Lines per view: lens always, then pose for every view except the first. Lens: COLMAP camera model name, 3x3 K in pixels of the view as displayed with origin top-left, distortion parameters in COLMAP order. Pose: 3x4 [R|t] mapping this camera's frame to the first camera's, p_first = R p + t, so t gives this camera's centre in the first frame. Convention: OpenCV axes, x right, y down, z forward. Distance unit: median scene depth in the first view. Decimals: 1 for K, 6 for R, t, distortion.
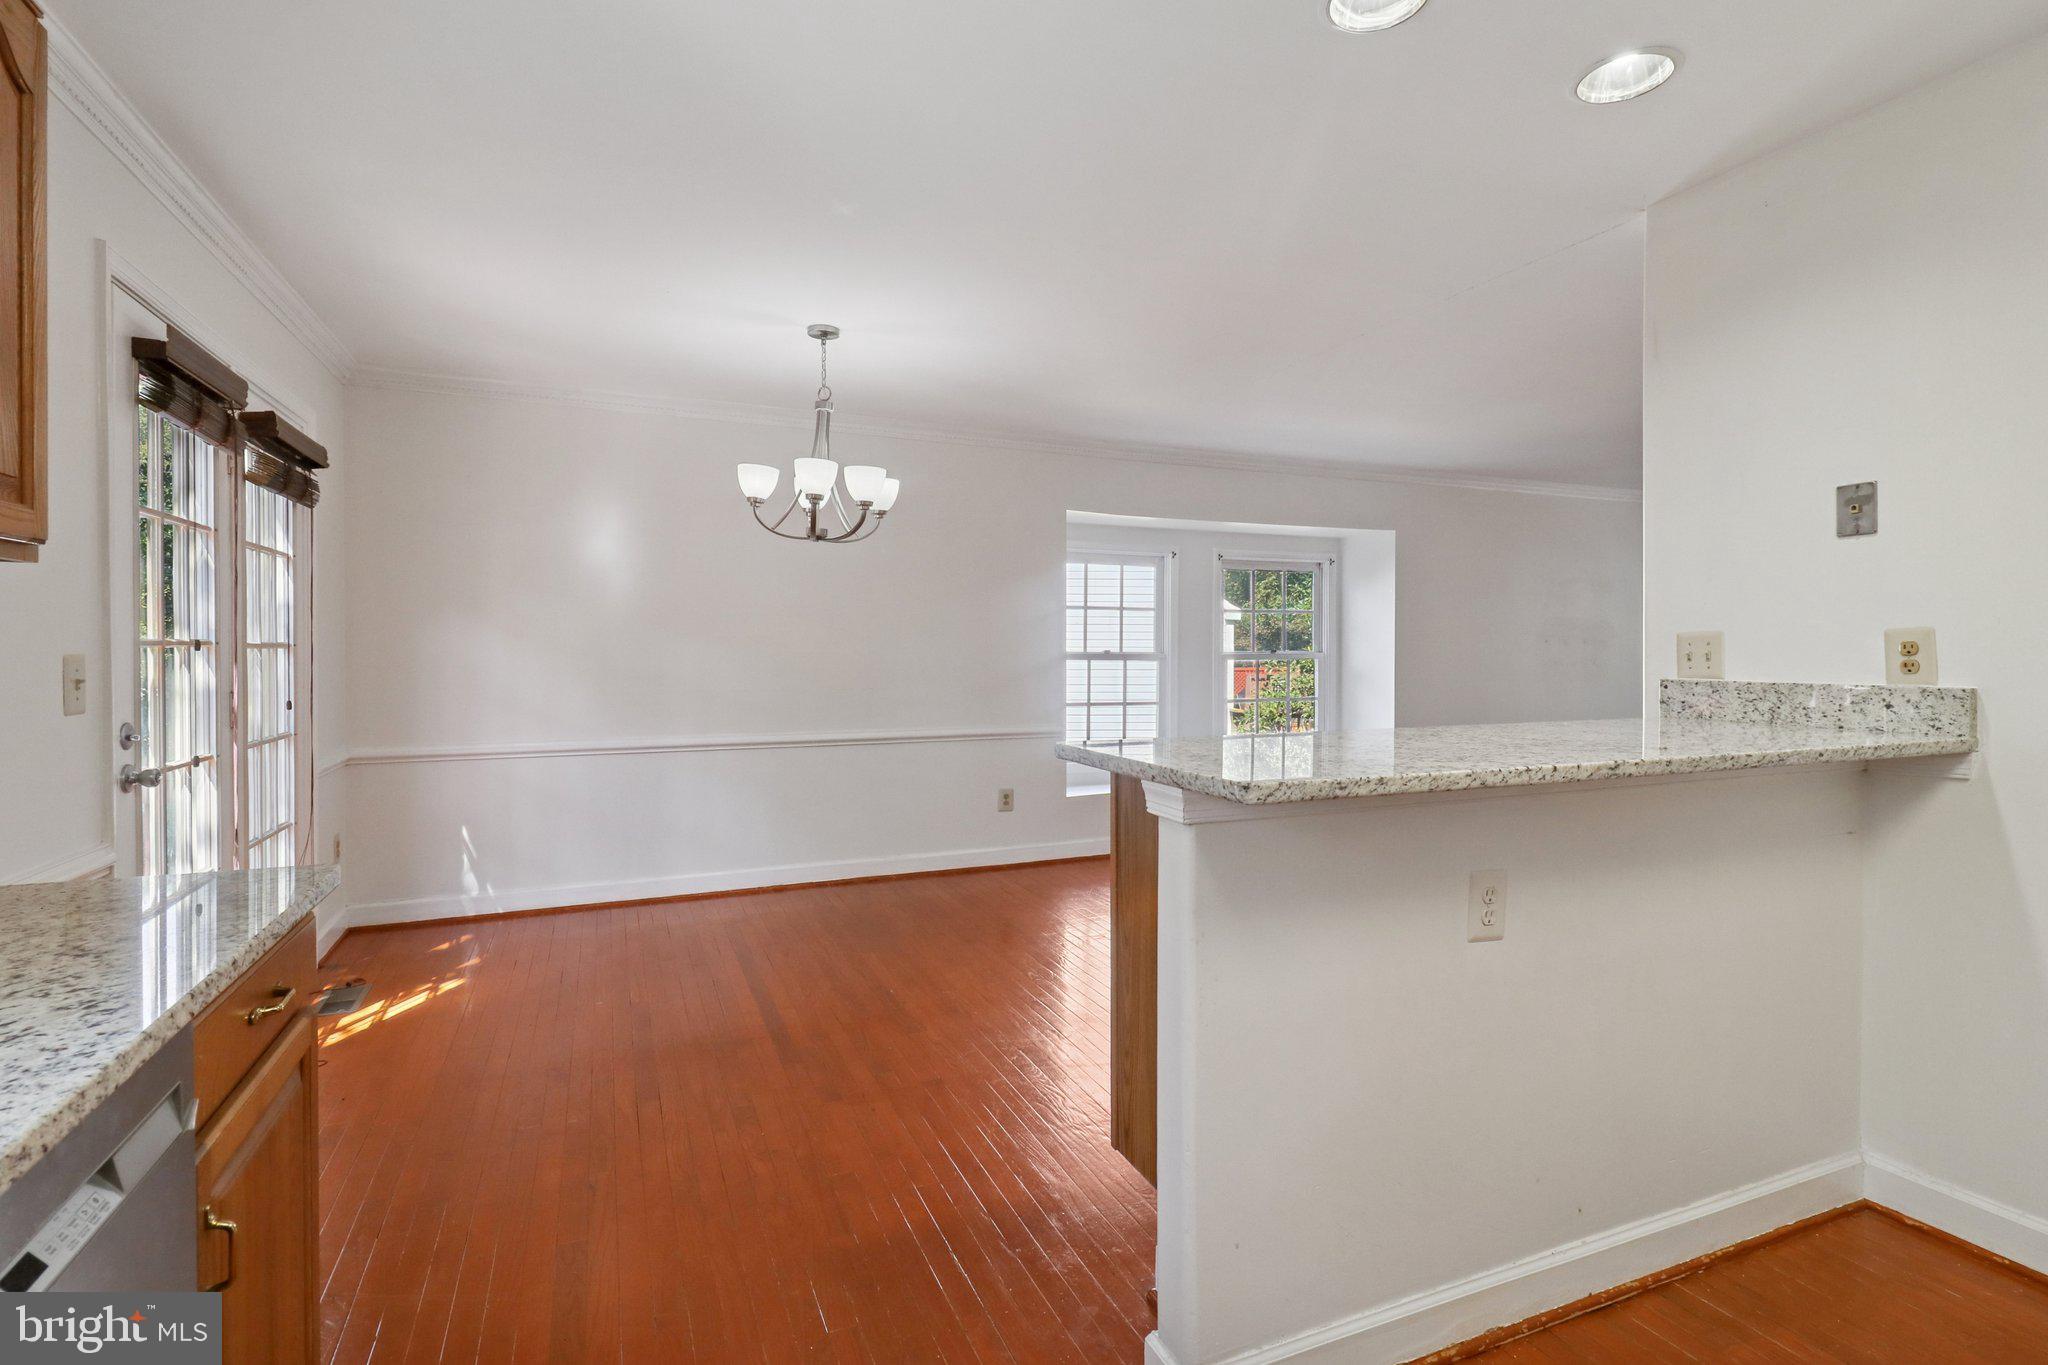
lens RADIAL K [[964.7, 0, 1019.3], [0, 964.7, 656.0], [0, 0, 1]] dist [0.001922, -0.002086]
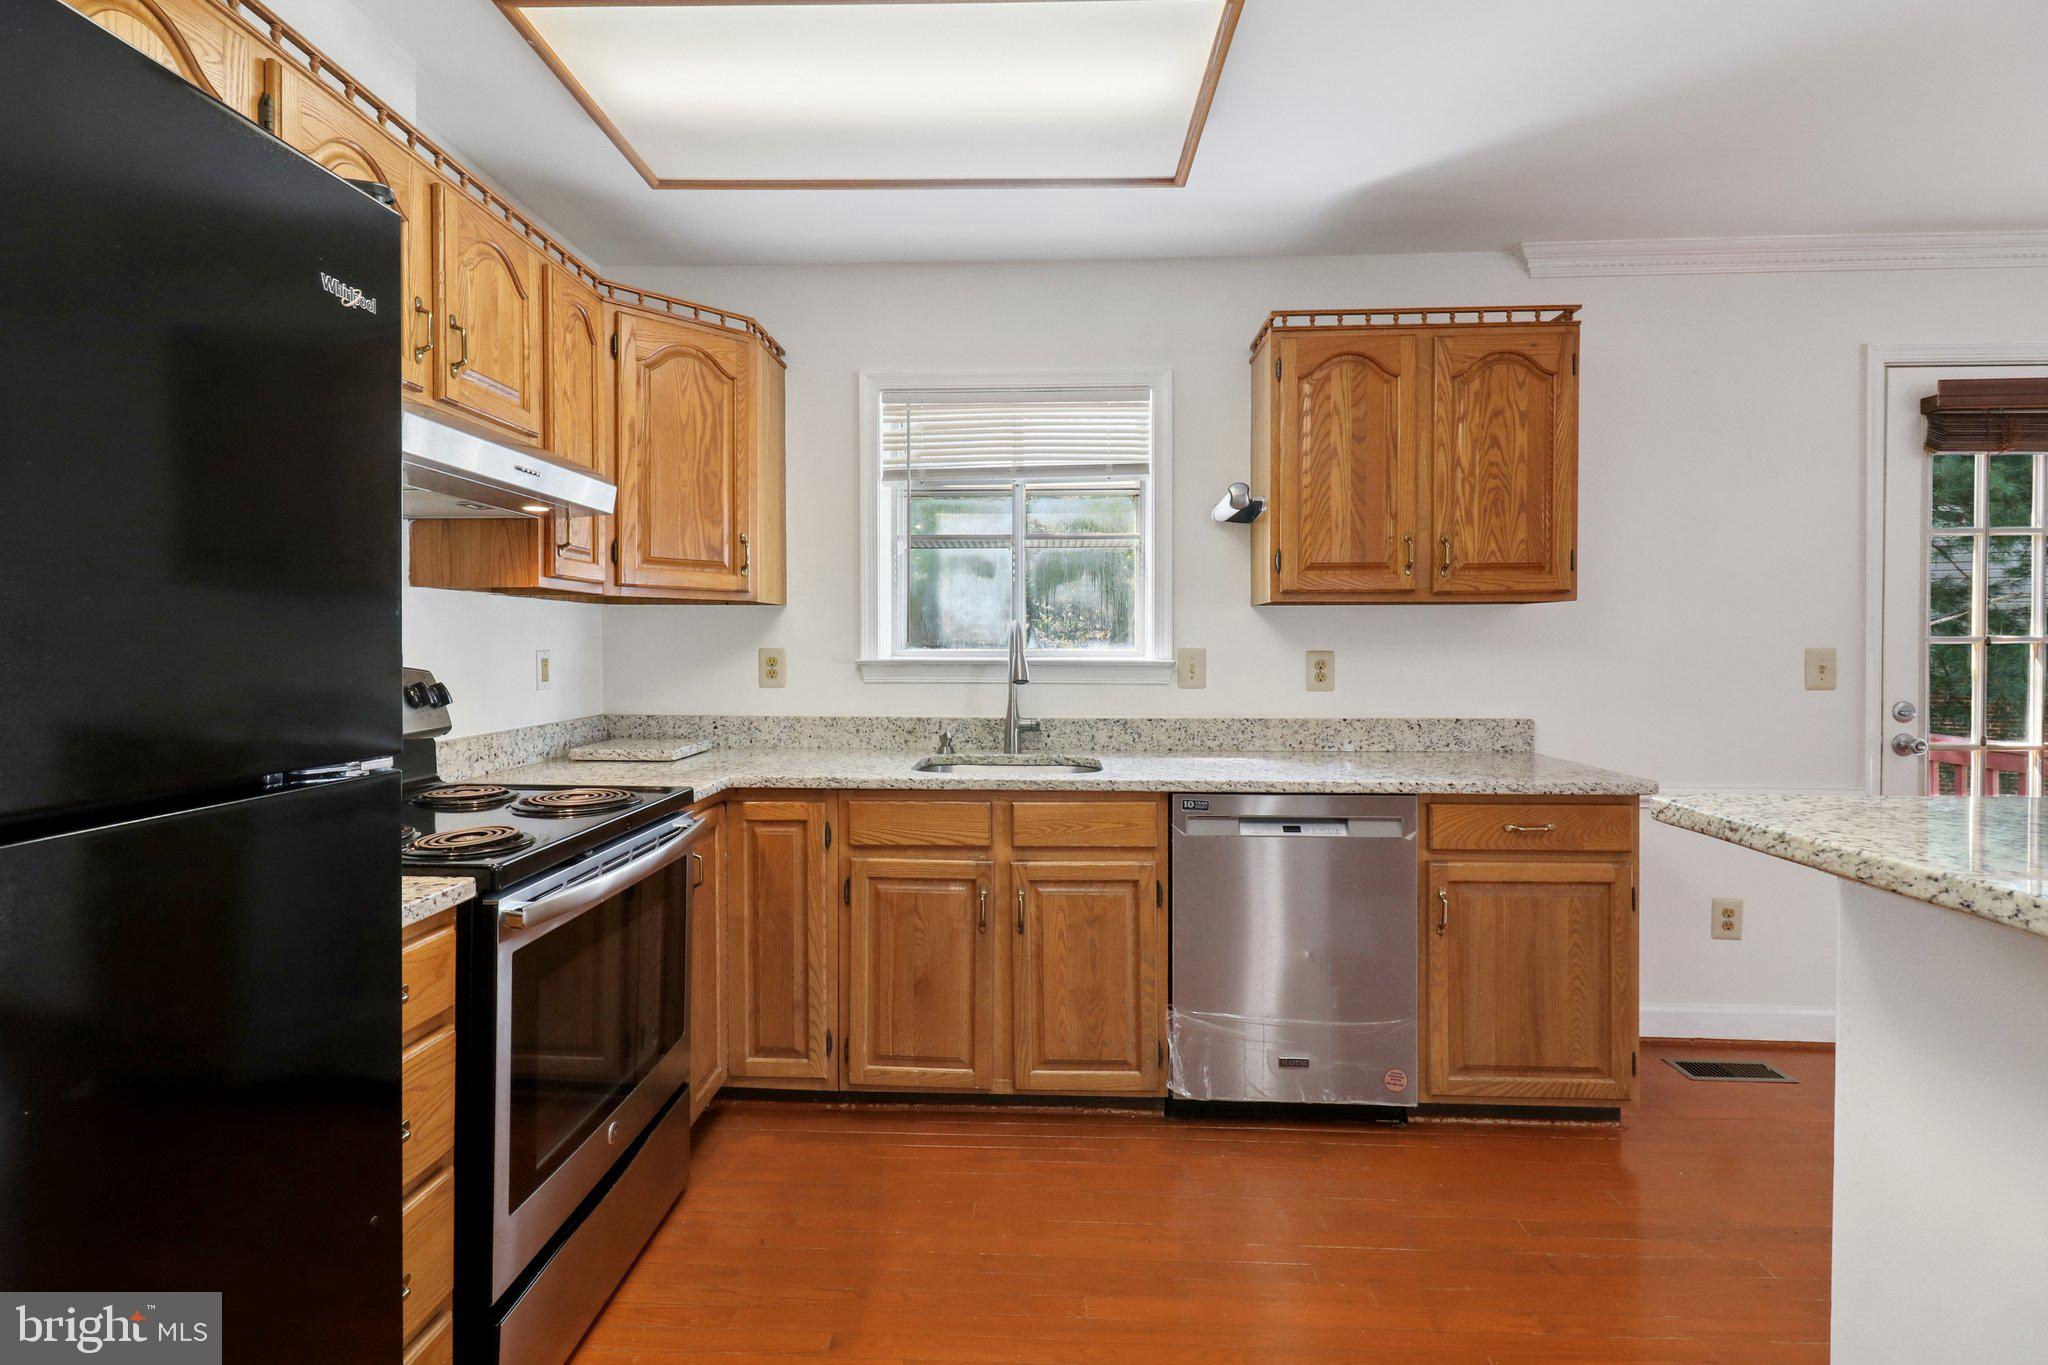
lens RADIAL K [[964.7, 0, 1017.7], [0, 964.7, 658.7], [0, 0, 1]] dist [0.001922, -0.002086]
pose [[-0.421321, 0.015564, -0.906778, 1.271378], [-0.007760, 0.999754, 0.020766, -0.010601], [0.906878, 0.015785, -0.421097, 0.807751]]
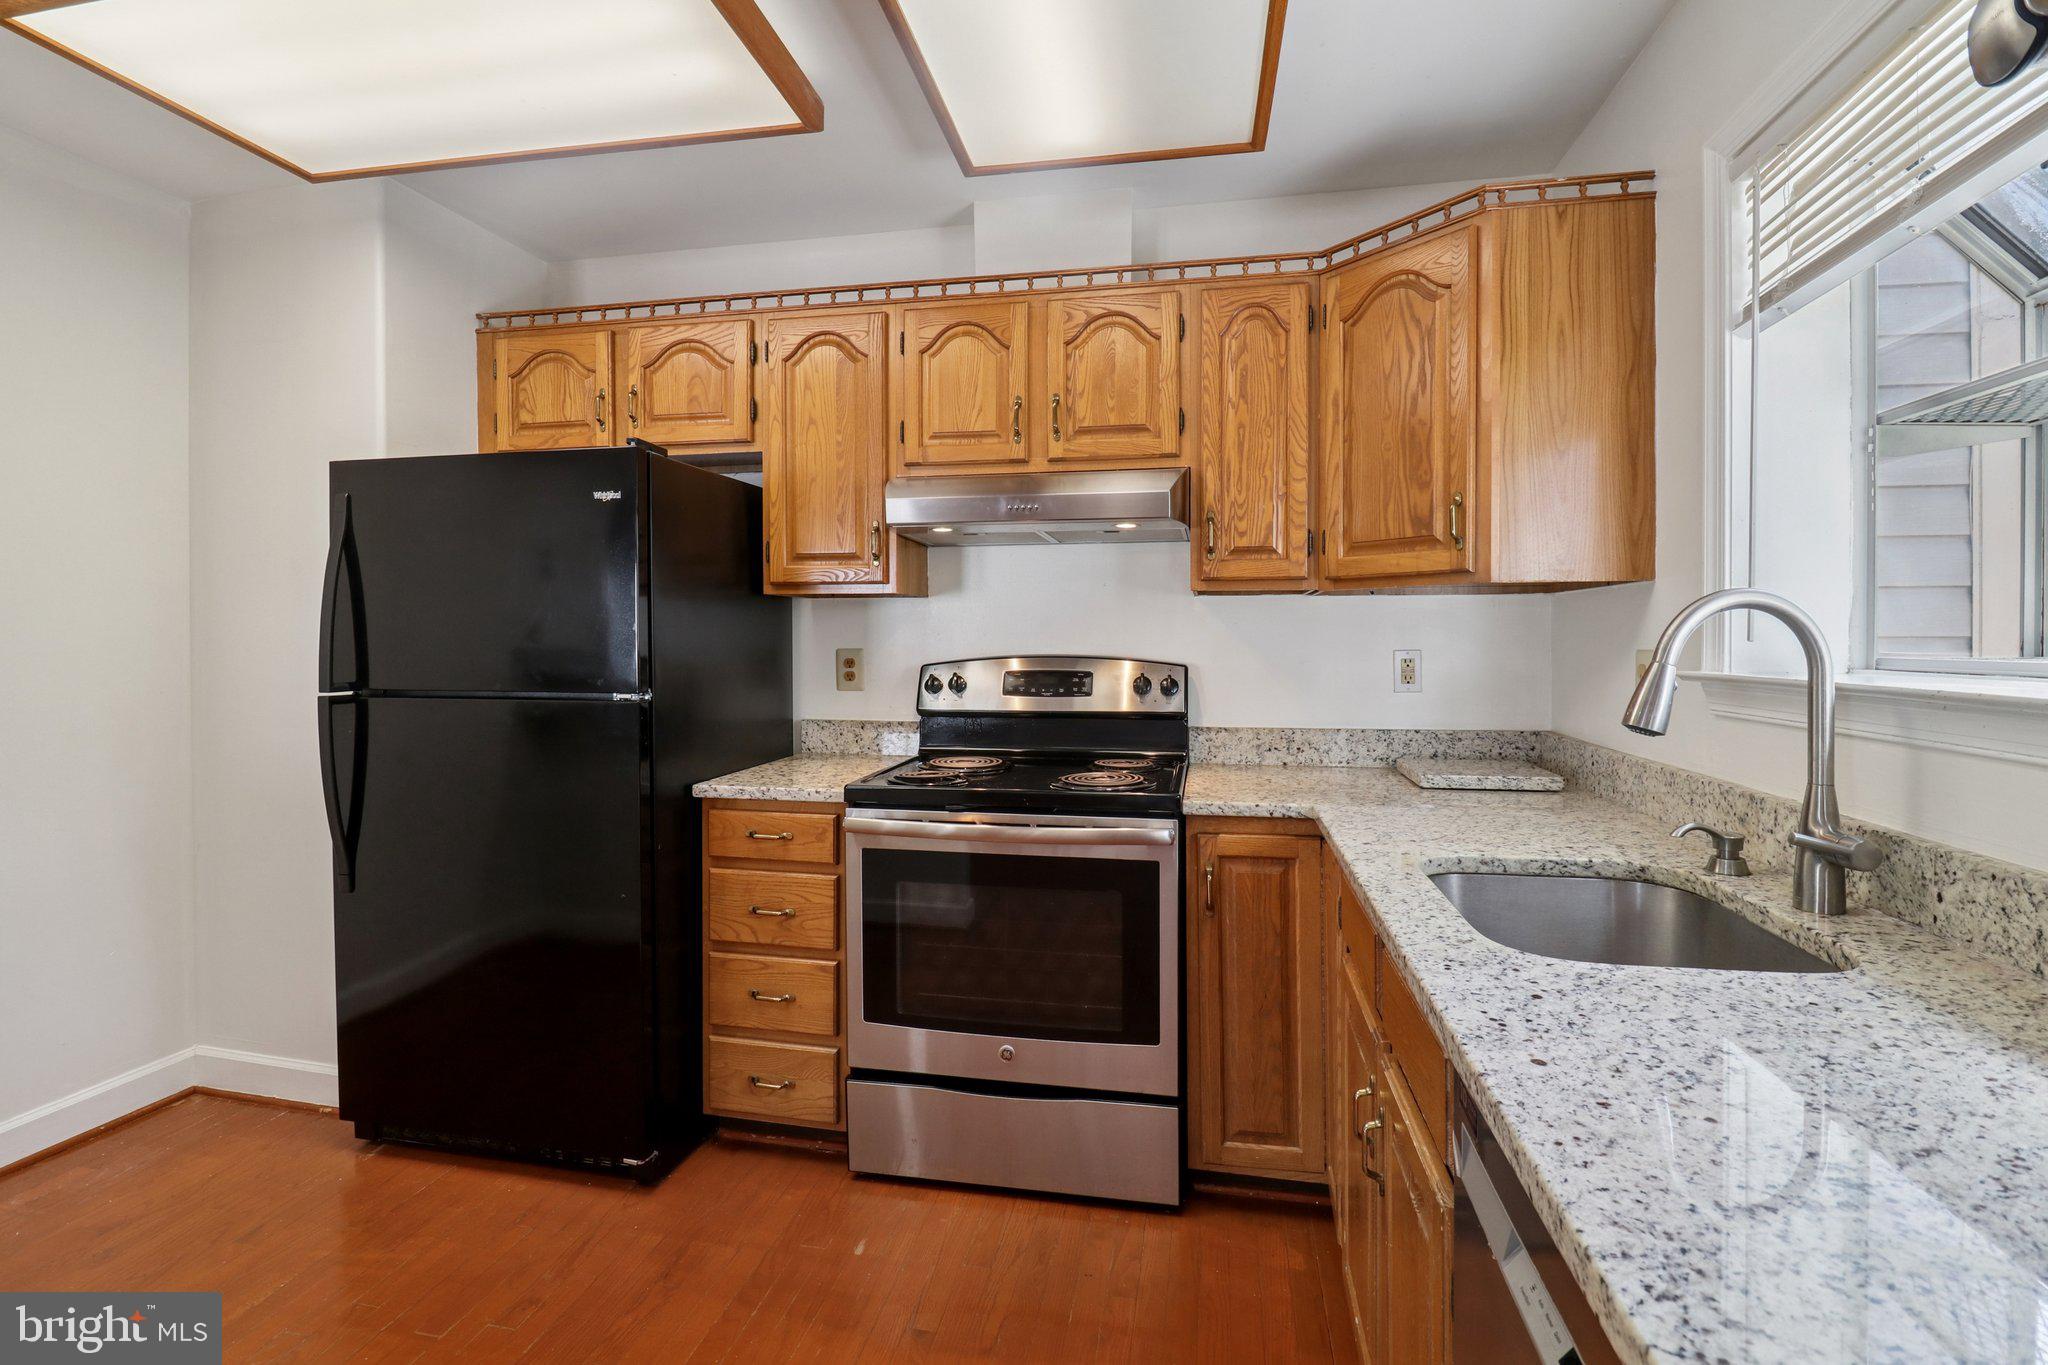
lens RADIAL K [[964.7, 0, 1011.0], [0, 964.7, 649.7], [0, 0, 1]] dist [0.001922, -0.002086]
pose [[-0.824203, -0.003290, 0.566285, -0.579980], [0.006349, 0.999867, 0.015049, -0.011842], [-0.566259, 0.015999, -0.824072, 1.034740]]
